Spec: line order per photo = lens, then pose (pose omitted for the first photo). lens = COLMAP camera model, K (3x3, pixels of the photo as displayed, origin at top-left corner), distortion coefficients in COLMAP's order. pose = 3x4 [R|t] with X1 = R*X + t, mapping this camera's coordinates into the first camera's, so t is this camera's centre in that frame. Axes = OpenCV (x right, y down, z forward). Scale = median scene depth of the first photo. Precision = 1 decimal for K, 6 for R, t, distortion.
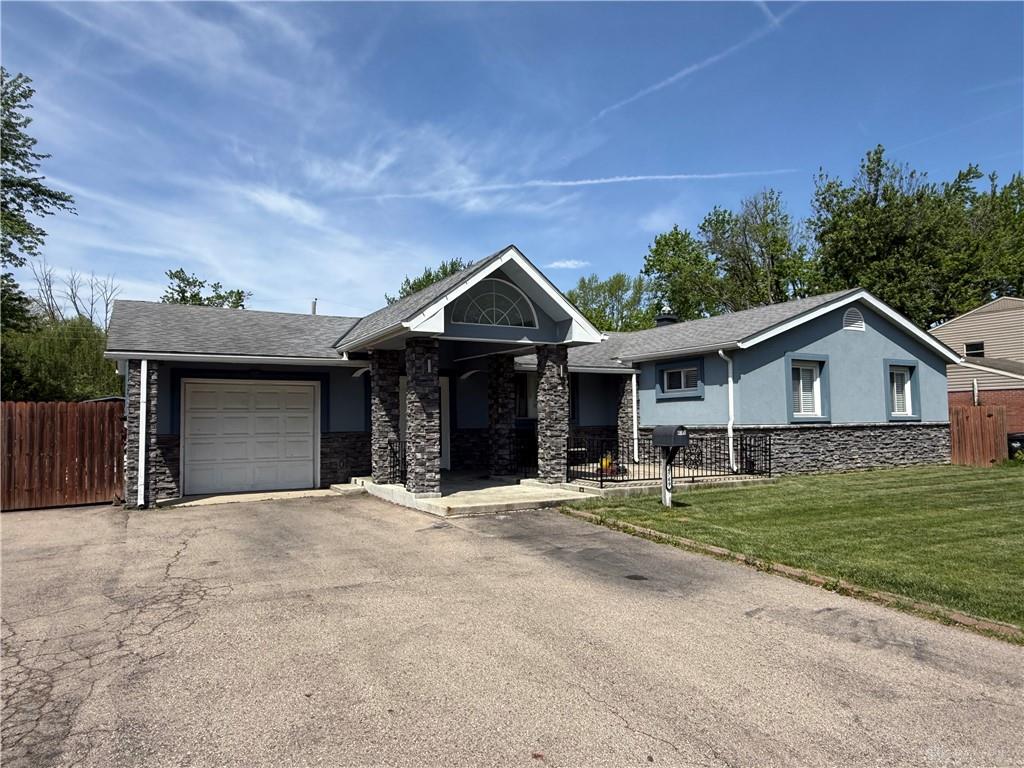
lens RADIAL K [[684.8, 0, 536.5], [0, 684.8, 381.5], [0, 0, 1]] dist [-0.000470, 0.000097]
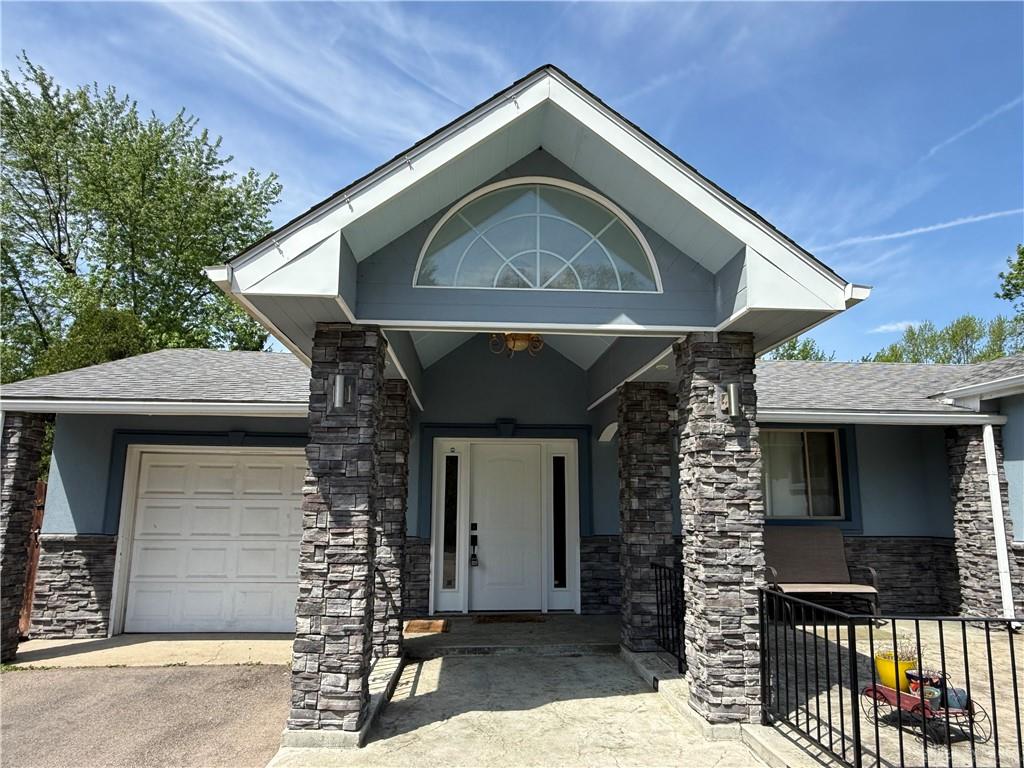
lens RADIAL K [[662.8, 0, 523.6], [0, 662.8, 391.6], [0, 0, 1]] dist [0.003214, 0.000846]
pose [[0.885717, -0.057965, -0.460593, 0.078064], [0.007176, 0.993765, -0.111265, 0.014344], [0.464171, 0.095244, 0.880610, 0.492109]]
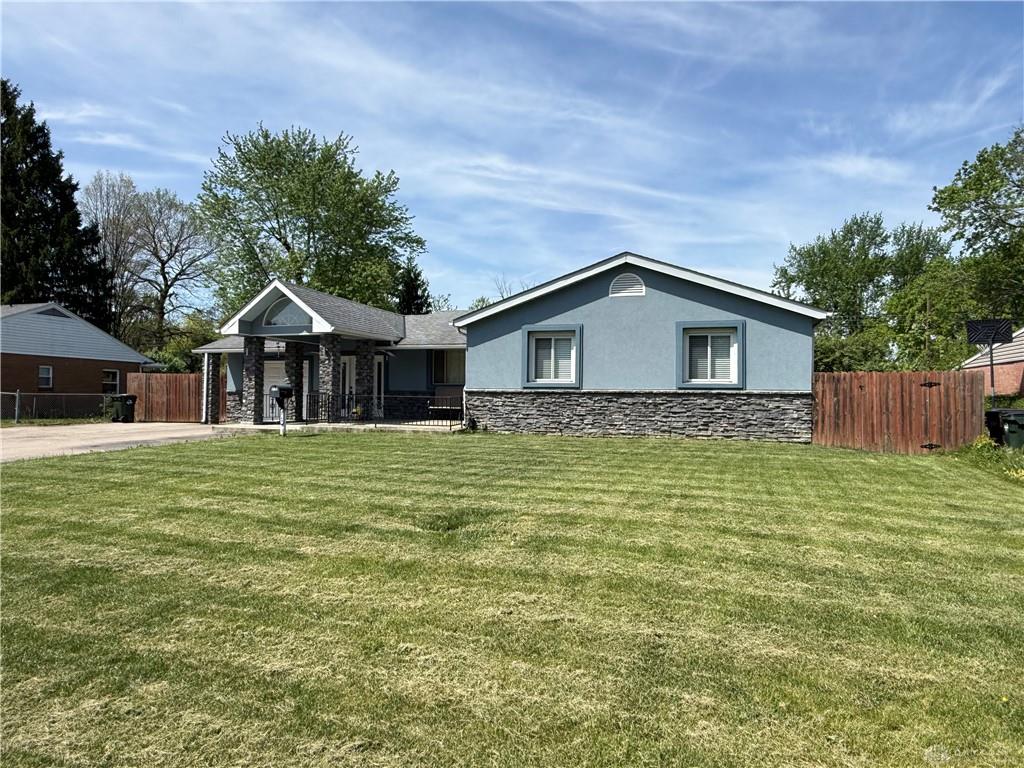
lens RADIAL K [[684.8, 0, 536.5], [0, 684.8, 381.5], [0, 0, 1]] dist [-0.000470, 0.000097]
pose [[0.664044, 0.002193, -0.747690, 1.174580], [0.028784, 0.999179, 0.028494, 0.017555], [0.747139, -0.040442, 0.663436, 0.254023]]
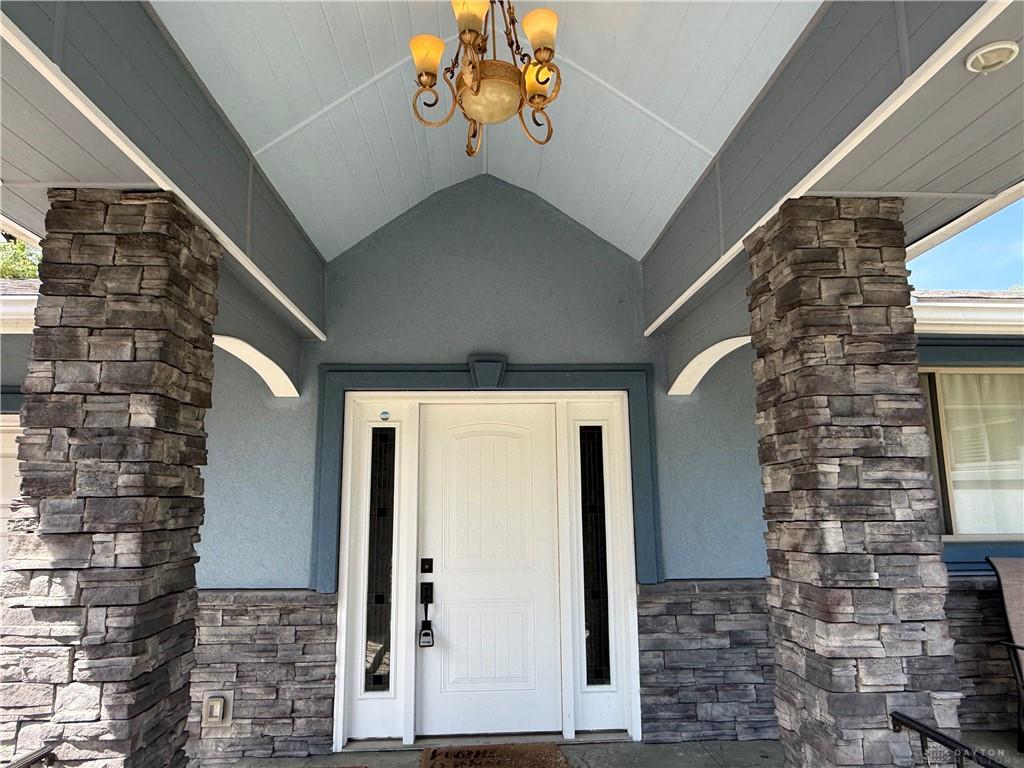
lens RADIAL K [[684.8, 0, 536.5], [0, 684.8, 381.5], [0, 0, 1]] dist [-0.000470, 0.000097]
pose [[0.885762, -0.070508, -0.458753, -0.033821], [0.022489, 0.993753, -0.109312, 0.019557], [0.463594, 0.086508, 0.881814, 0.716974]]
